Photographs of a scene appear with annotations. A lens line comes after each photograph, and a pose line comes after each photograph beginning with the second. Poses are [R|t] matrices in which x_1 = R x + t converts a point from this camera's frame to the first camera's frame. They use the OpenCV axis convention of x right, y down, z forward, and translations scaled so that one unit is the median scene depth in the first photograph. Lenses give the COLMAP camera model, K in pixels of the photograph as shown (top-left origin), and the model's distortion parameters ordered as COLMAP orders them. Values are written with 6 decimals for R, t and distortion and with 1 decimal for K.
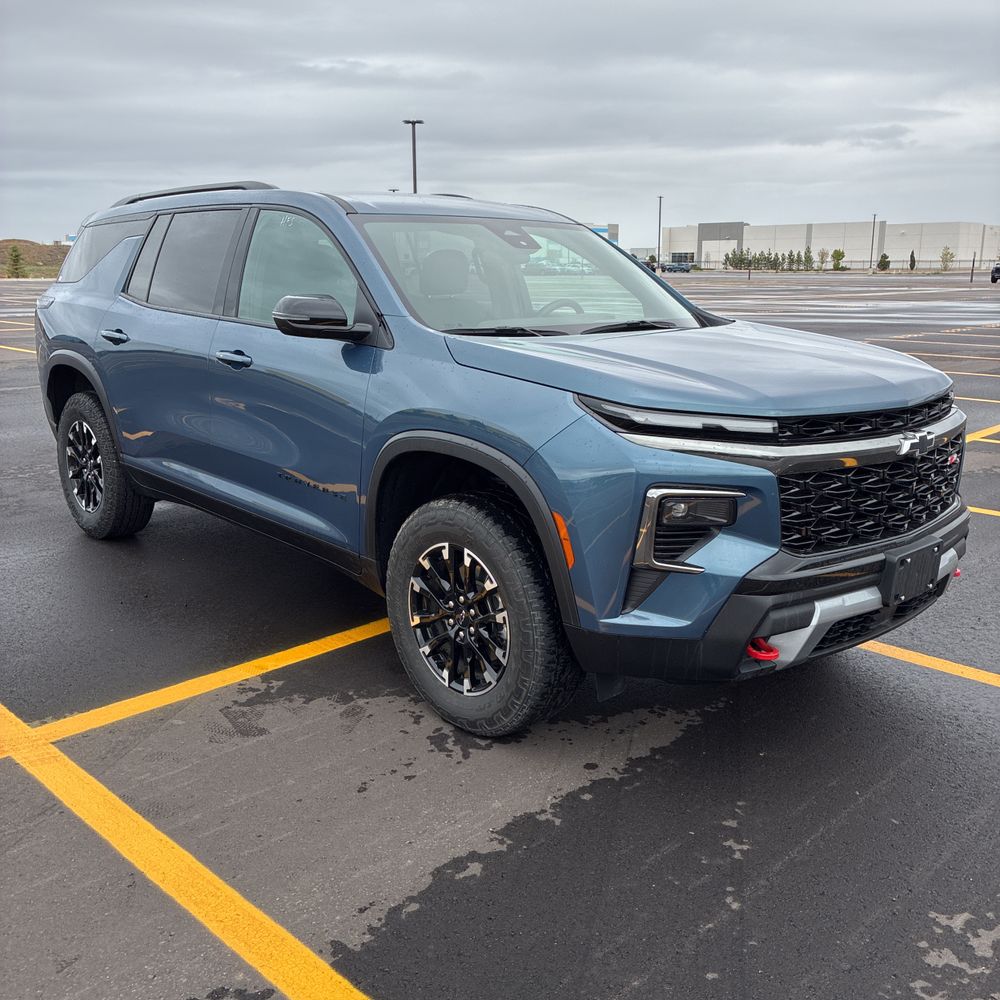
lens RADIAL K [[1016.3, 0, 496.1], [0, 1016.3, 473.3], [0, 0, 1]] dist [0.016583, -0.014379]
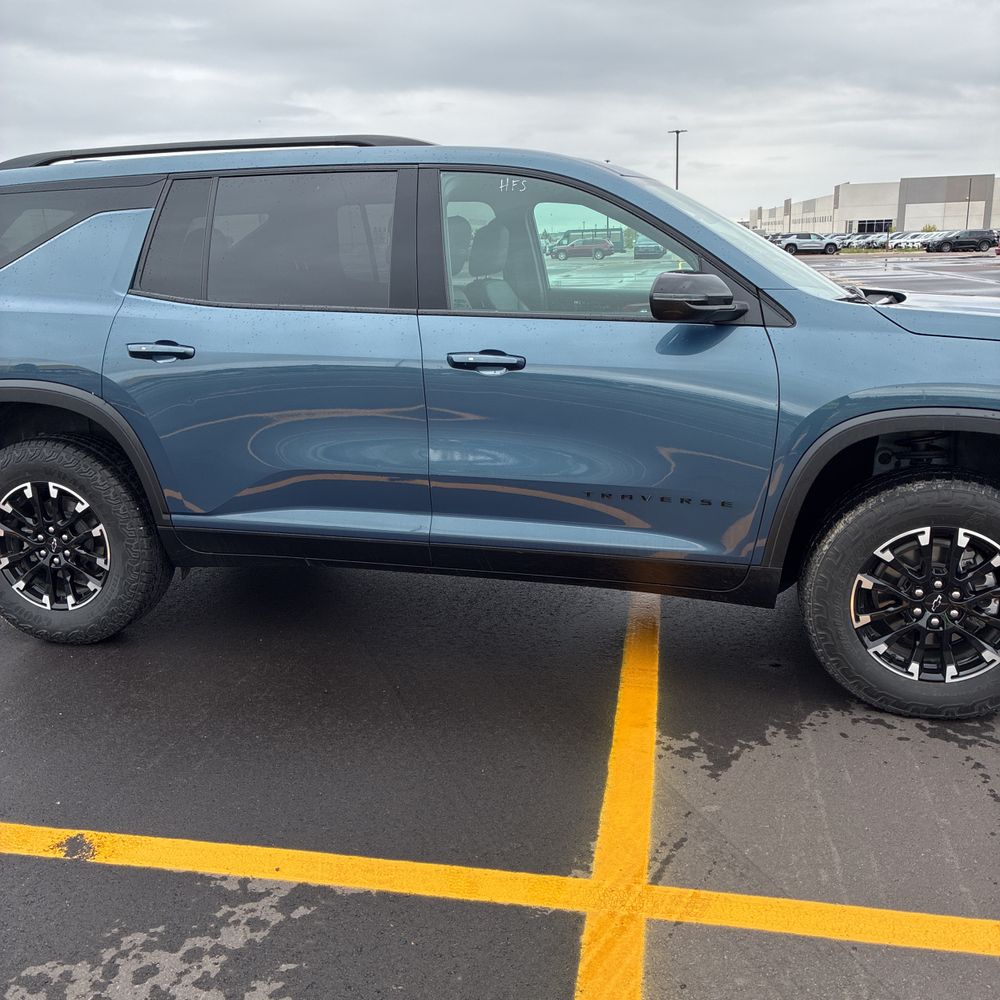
lens RADIAL K [[1013.8, 0, 488.8], [0, 1013.8, 498.1], [0, 0, 1]] dist [0.011778, 0.013406]
pose [[0.831948, -0.156054, 0.532456, -0.852202], [0.138739, 0.987658, 0.072691, -0.079263], [-0.537228, 0.013397, 0.843331, 0.419743]]
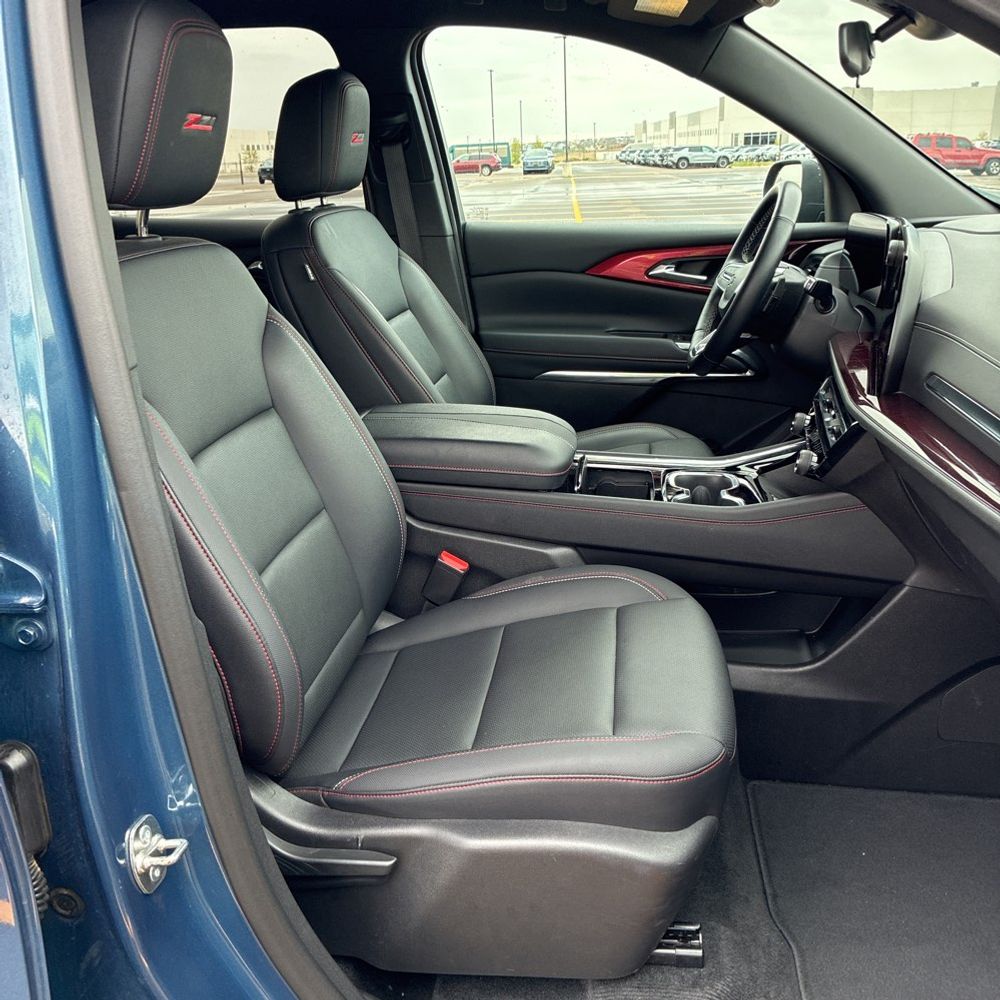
lens RADIAL K [[1013.8, 0, 488.8], [0, 1013.8, 498.1], [0, 0, 1]] dist [0.011778, 0.013406]
pose [[0.765528, -0.231433, 0.600338, -0.395153], [0.166931, 0.972558, 0.162062, -0.187601], [-0.621370, -0.023849, 0.783154, 1.049979]]
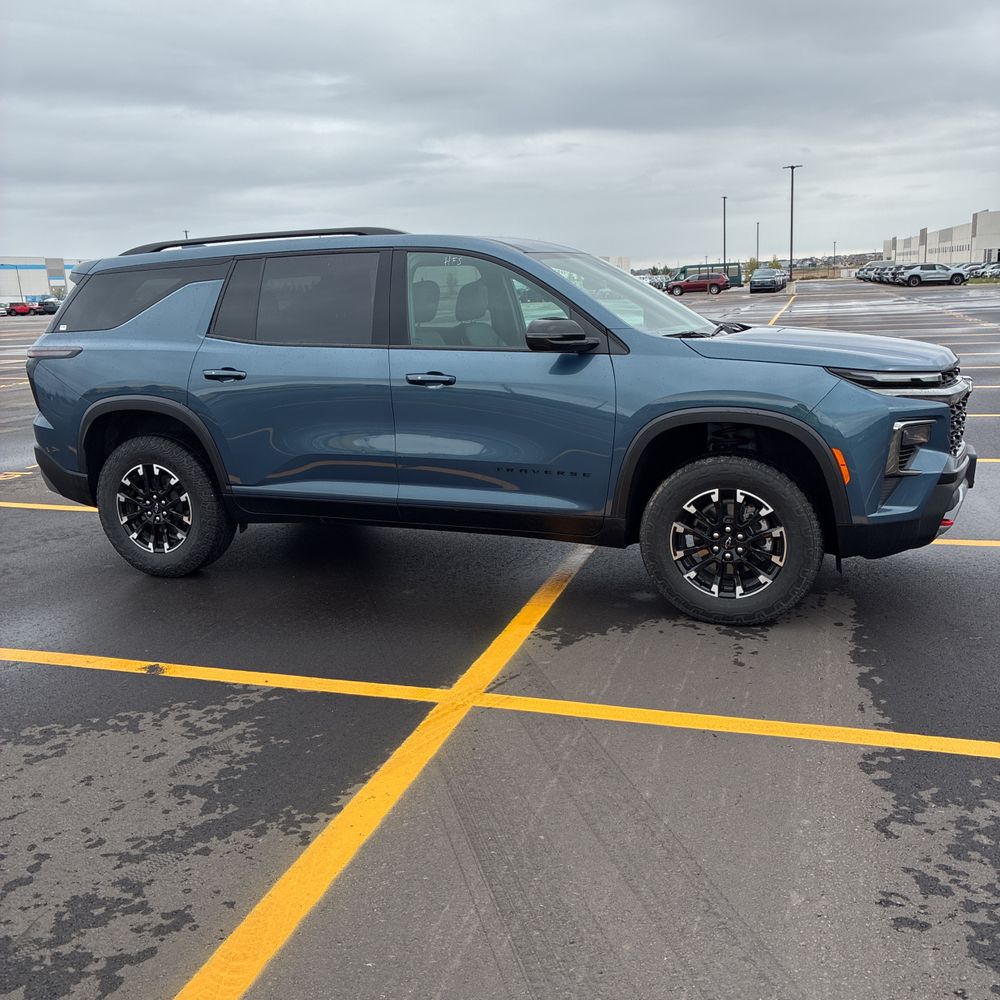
lens RADIAL K [[1016.1, 0, 481.8], [0, 1016.1, 498.5], [0, 0, 1]] dist [0.014352, -0.006783]
pose [[0.895591, -0.130101, 0.425429, -0.889668], [0.134251, 0.990738, 0.020361, 0.010457], [-0.424138, 0.038879, 0.904763, -0.097647]]
